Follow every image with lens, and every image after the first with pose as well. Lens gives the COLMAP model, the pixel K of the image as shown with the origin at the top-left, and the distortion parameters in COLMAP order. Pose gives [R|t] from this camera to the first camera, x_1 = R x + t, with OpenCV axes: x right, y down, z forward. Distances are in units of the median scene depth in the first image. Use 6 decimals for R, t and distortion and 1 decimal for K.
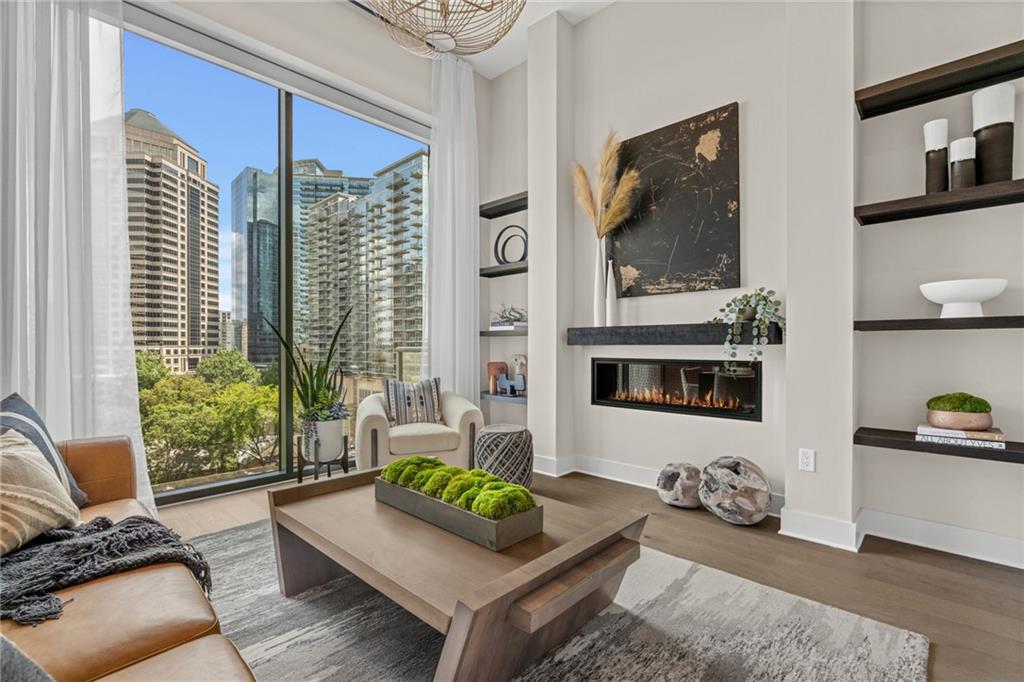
lens RADIAL K [[467.0, 0, 525.6], [0, 467.0, 345.4], [0, 0, 1]] dist [-0.009396, 0.002928]
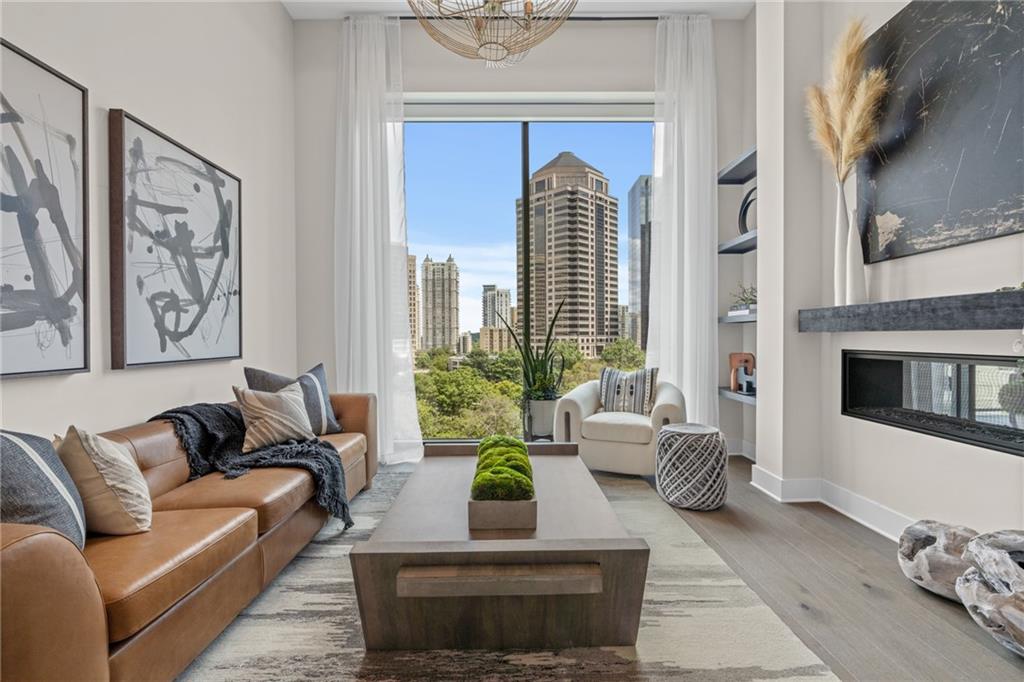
lens RADIAL K [[467.0, 0, 517.1], [0, 467.0, 341.9], [0, 0, 1]] dist [-0.009396, 0.002928]
pose [[0.688962, 0.005390, -0.724778, 0.310763], [0.006084, 0.999894, 0.013220, 0.002071], [0.724772, -0.013518, 0.688856, 0.142966]]
